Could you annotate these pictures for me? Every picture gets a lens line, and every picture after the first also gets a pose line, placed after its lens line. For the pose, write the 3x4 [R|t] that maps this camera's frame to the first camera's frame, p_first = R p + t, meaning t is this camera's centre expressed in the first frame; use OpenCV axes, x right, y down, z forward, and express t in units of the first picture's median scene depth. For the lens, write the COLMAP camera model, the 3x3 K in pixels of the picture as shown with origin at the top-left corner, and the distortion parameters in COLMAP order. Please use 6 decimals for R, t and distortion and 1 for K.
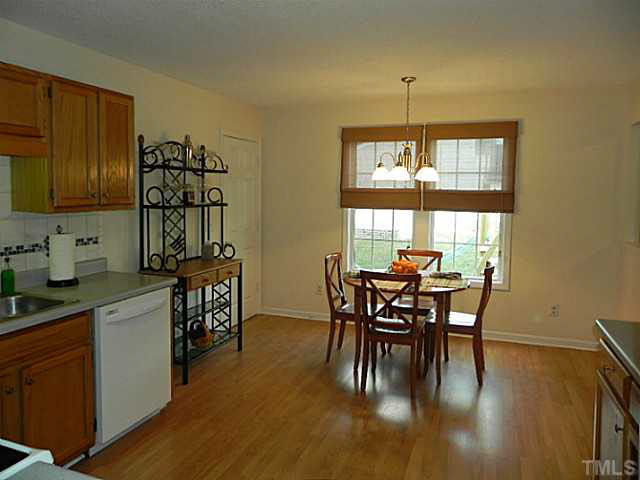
lens RADIAL K [[482.5, 0, 316.7], [0, 482.5, 222.9], [0, 0, 1]] dist [-0.011877, -0.005079]
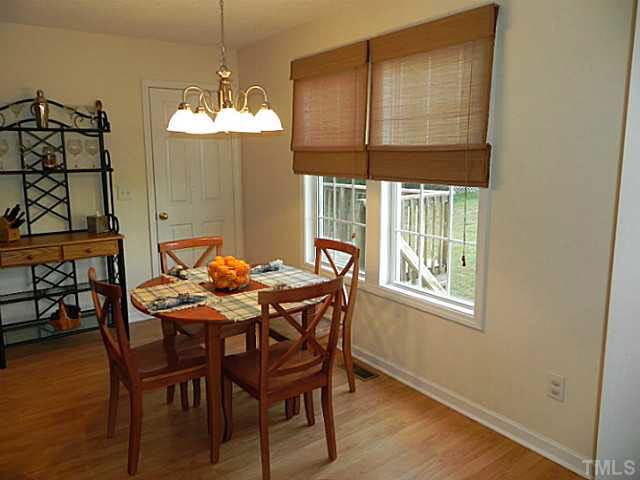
lens RADIAL K [[482.5, 0, 316.7], [0, 482.5, 222.9], [0, 0, 1]] dist [-0.011877, -0.005079]
pose [[0.830440, 0.063020, -0.553532, 0.551412], [-0.022614, 0.996576, 0.079534, -0.019146], [0.556649, -0.053531, 0.829021, 0.468326]]
